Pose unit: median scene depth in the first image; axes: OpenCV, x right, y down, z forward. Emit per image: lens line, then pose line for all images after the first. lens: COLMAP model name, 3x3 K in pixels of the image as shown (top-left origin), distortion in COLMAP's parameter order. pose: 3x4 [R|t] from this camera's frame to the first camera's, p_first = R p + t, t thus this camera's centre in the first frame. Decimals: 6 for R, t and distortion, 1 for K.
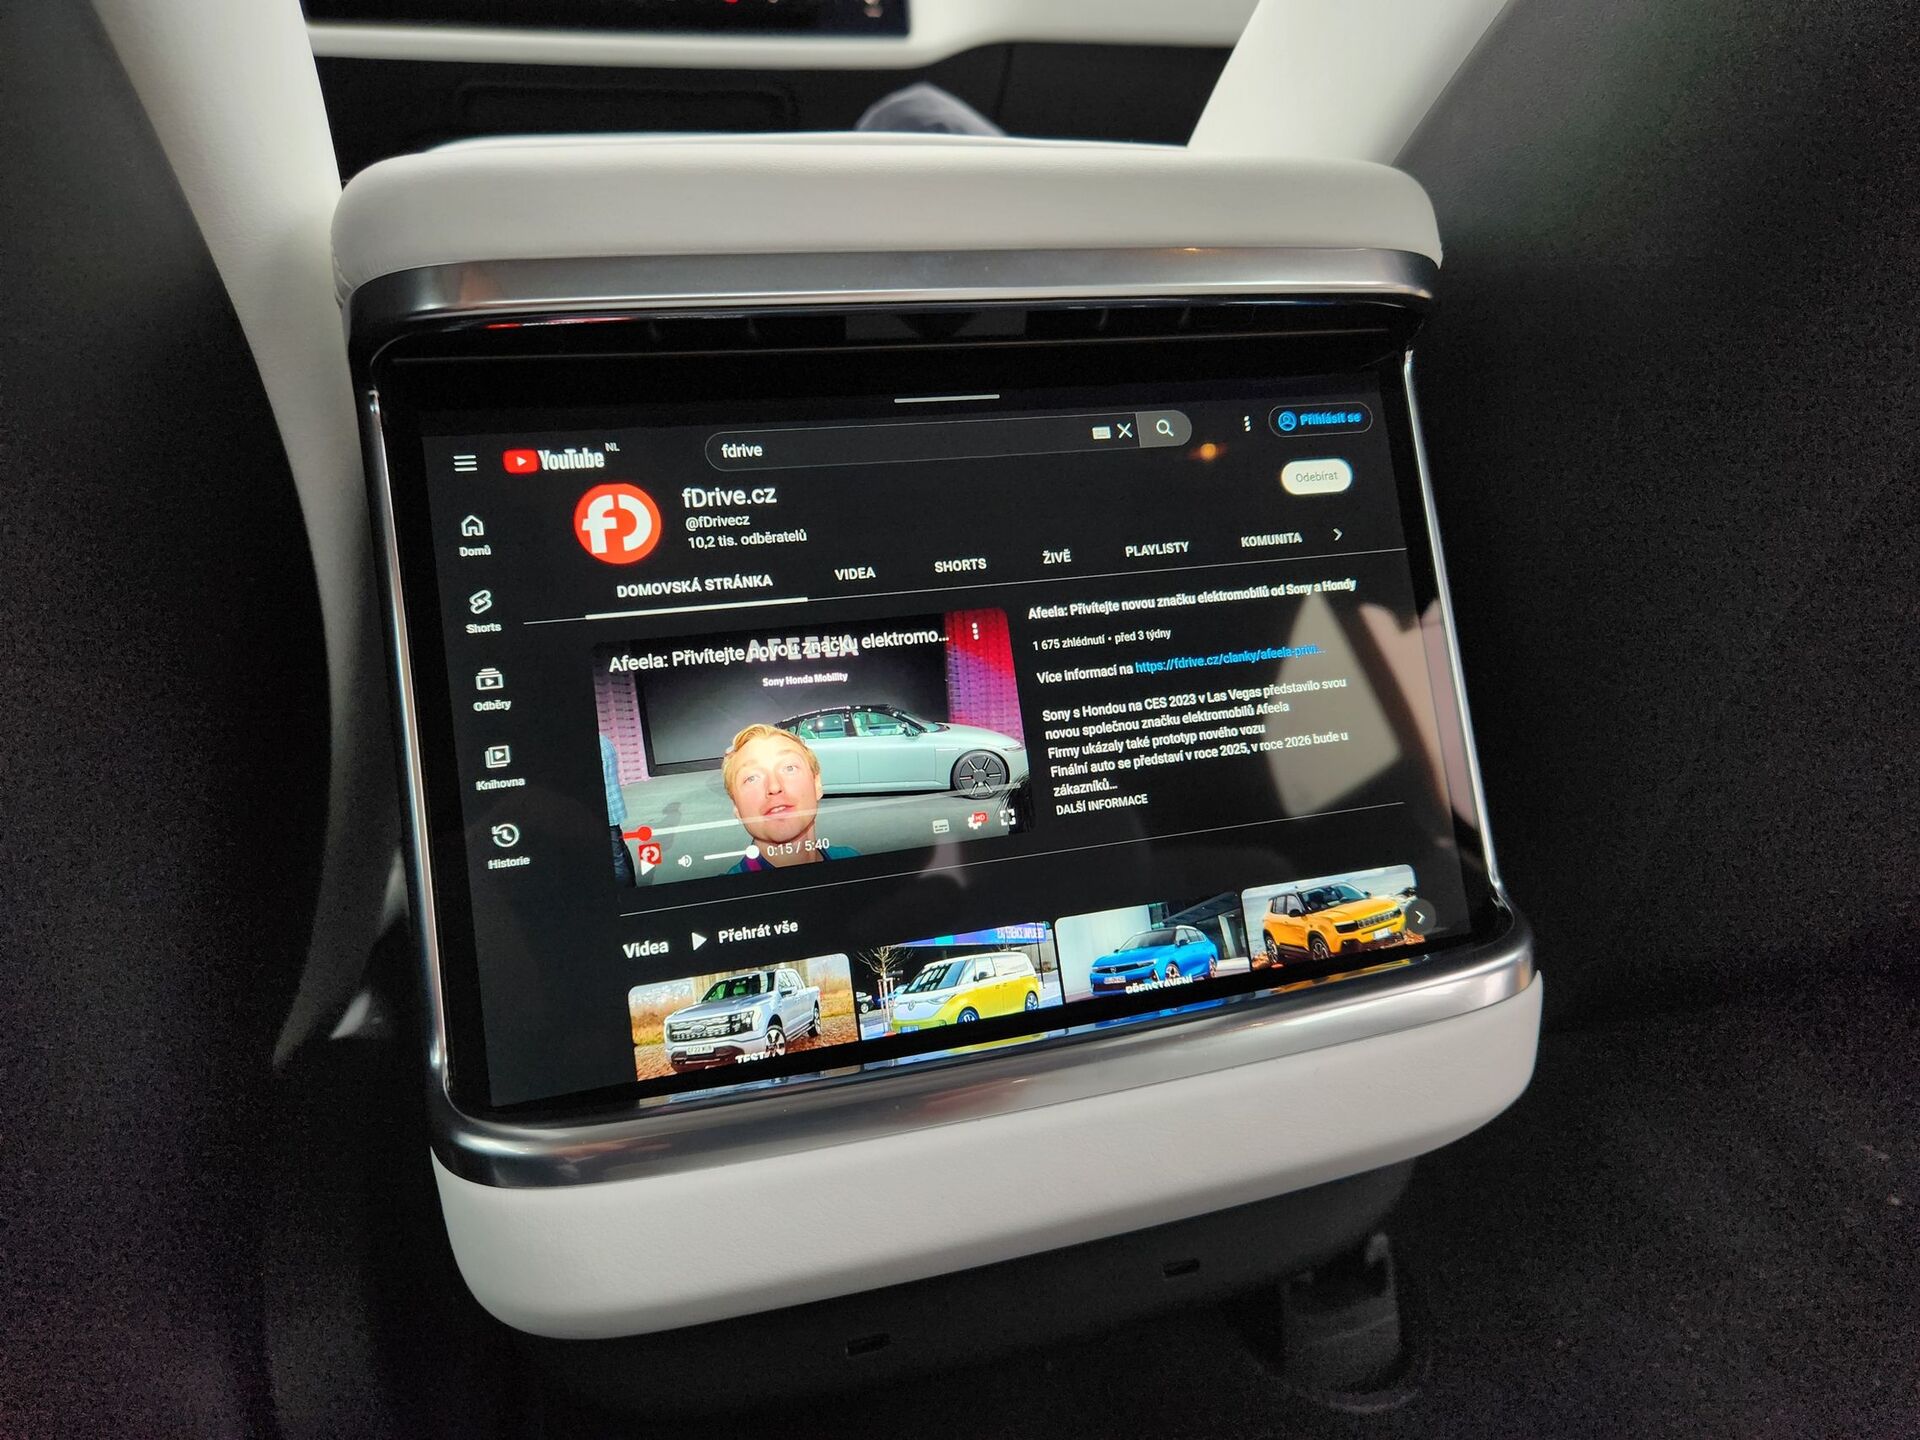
lens RADIAL K [[1285.1, 0, 912.9], [0, 1285.1, 718.4], [0, 0, 1]] dist [-0.001859, -0.001222]
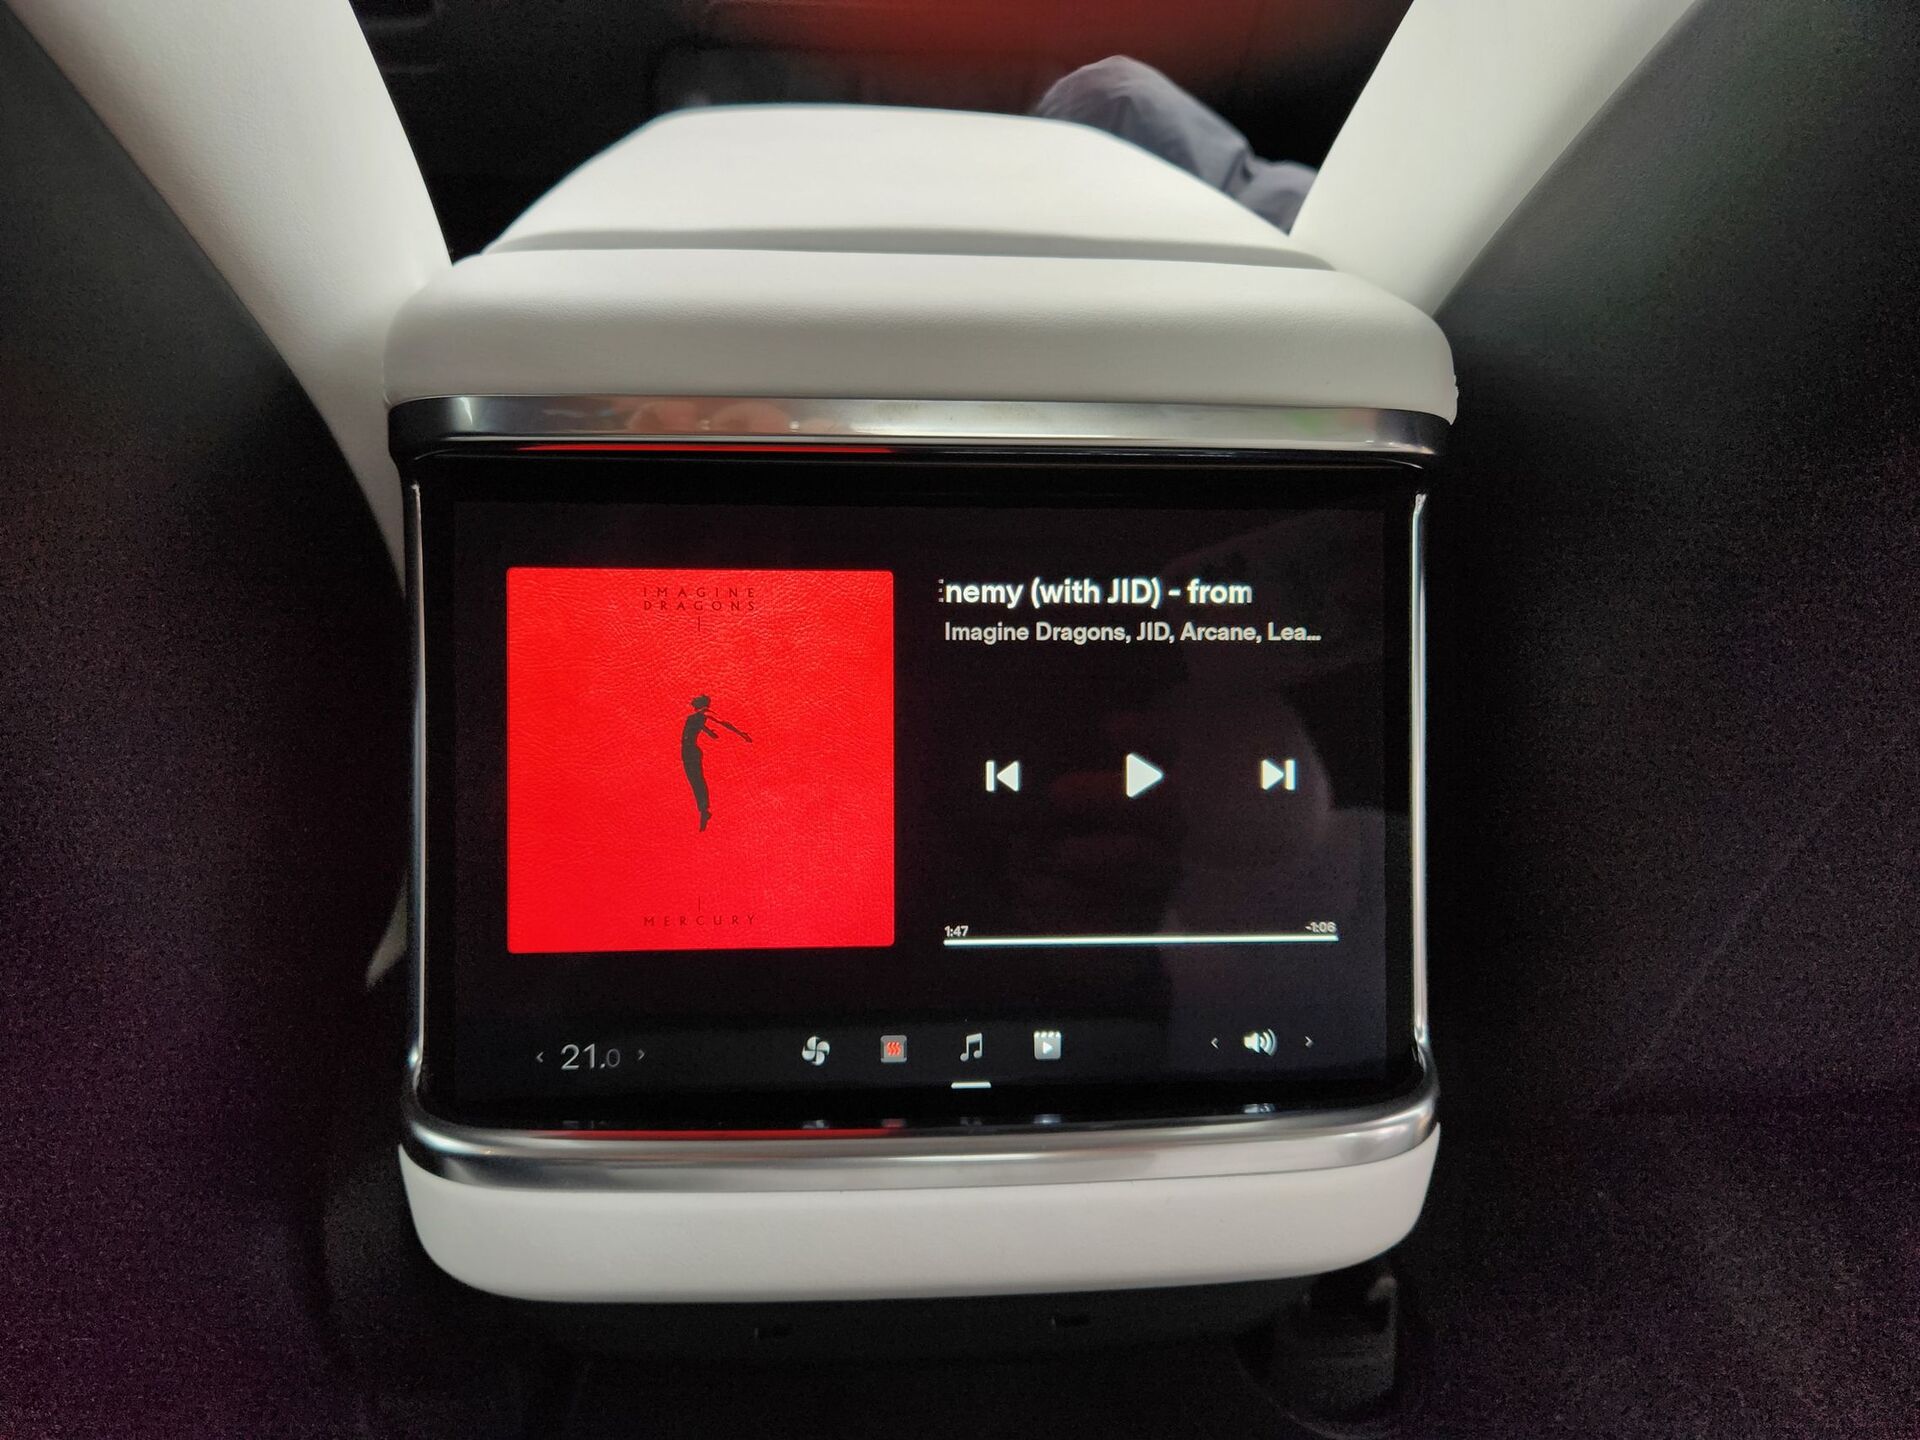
lens RADIAL K [[1284.2, 0, 956.1], [0, 1284.2, 710.4], [0, 0, 1]] dist [0.032322, -0.000816]
pose [[0.976189, 0.129446, -0.174064, 0.219493], [-0.109316, 0.986654, 0.120677, -0.193217], [0.187362, -0.098776, 0.977312, -0.045150]]
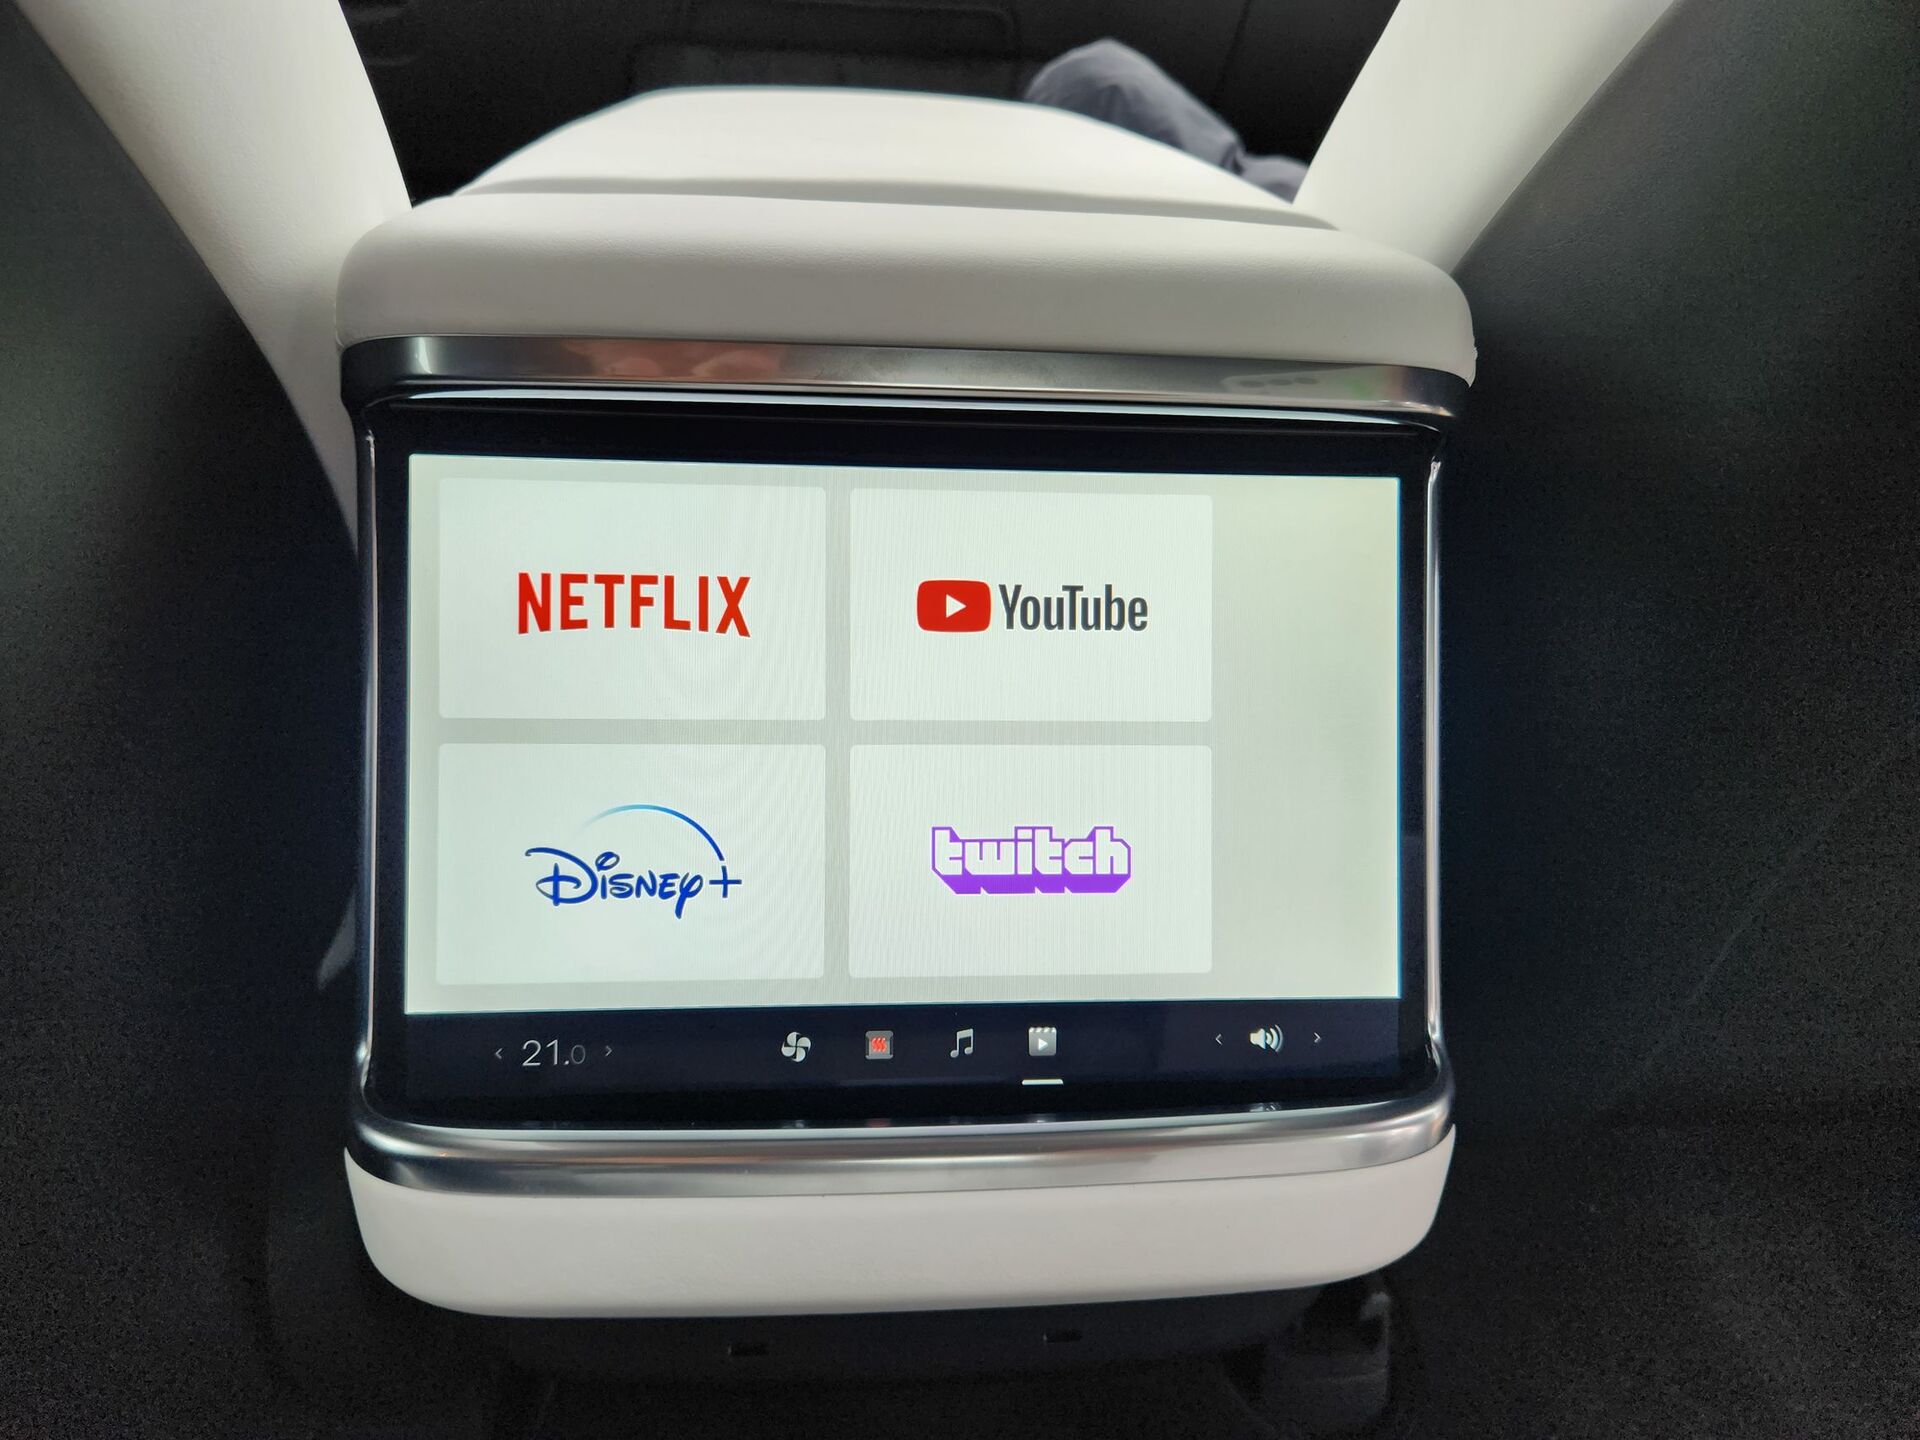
lens RADIAL K [[1279.8, 0, 960.0], [0, 1279.8, 720.0], [0, 0, 1]] dist [0.027389, -0.000101]
pose [[0.979361, 0.133267, -0.151960, 0.201886], [-0.118145, 0.987475, 0.104573, -0.150280], [0.163992, -0.084461, 0.982839, 0.003579]]
